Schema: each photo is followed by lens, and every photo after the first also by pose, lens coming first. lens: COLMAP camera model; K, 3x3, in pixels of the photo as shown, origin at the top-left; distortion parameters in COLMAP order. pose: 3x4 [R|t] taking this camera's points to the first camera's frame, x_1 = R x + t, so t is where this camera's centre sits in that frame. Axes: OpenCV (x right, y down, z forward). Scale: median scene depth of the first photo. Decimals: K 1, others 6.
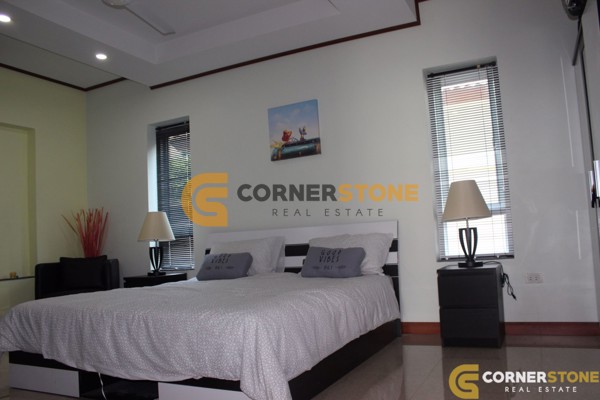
lens RADIAL K [[496.7, 0, 302.9], [0, 496.7, 203.8], [0, 0, 1]] dist [-0.165328, 0.145503]
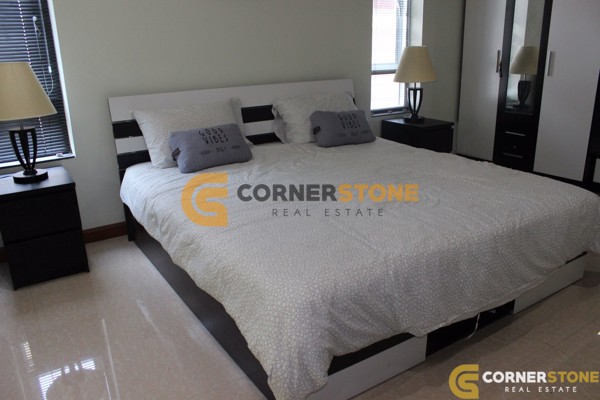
lens RADIAL K [[496.7, 0, 302.9], [0, 496.7, 203.8], [0, 0, 1]] dist [-0.165328, 0.145503]
pose [[0.526319, -0.224051, 0.820237, -0.647643], [-0.077126, 0.948103, 0.308468, -0.022055], [-0.846782, -0.225614, 0.481725, 0.494500]]
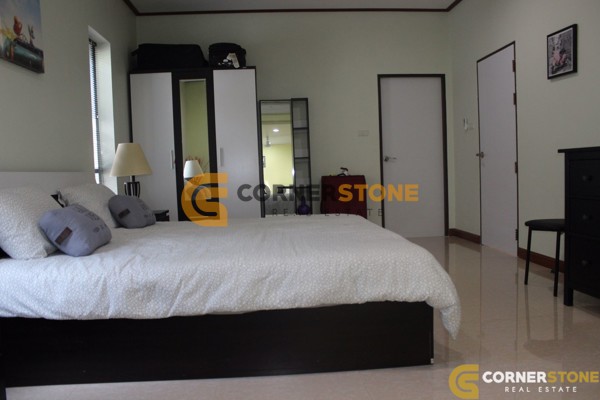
lens RADIAL K [[496.7, 0, 302.9], [0, 496.7, 203.8], [0, 0, 1]] dist [-0.165328, 0.145503]
pose [[-0.480091, 0.019021, 0.877013, -0.747856], [-0.000539, 0.999758, -0.021978, 0.104551], [-0.877219, -0.011024, -0.479964, 0.979777]]
